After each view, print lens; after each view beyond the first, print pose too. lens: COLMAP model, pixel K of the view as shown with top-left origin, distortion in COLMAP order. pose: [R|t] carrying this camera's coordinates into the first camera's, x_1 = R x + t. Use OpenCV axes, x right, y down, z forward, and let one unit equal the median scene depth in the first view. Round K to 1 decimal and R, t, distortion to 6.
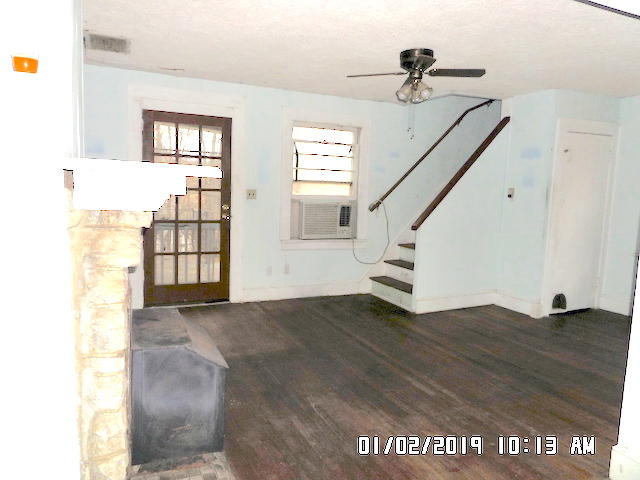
lens RADIAL K [[458.9, 0, 320.0], [0, 458.9, 240.0], [0, 0, 1]] dist [-0.000531, -0.001807]
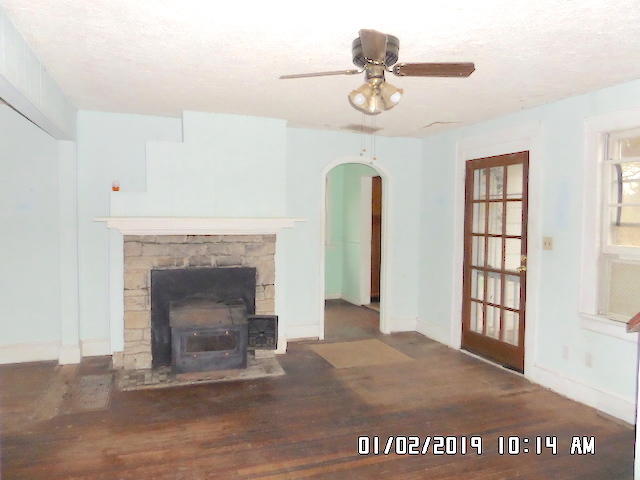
lens RADIAL K [[477.2, 0, 319.7], [0, 477.2, 221.4], [0, 0, 1]] dist [-0.001366, -0.000661]
pose [[-0.065234, -0.023890, -0.997584, 0.693233], [-0.121516, 0.992463, -0.015822, -0.079974], [0.990444, 0.120190, -0.067645, 0.699300]]
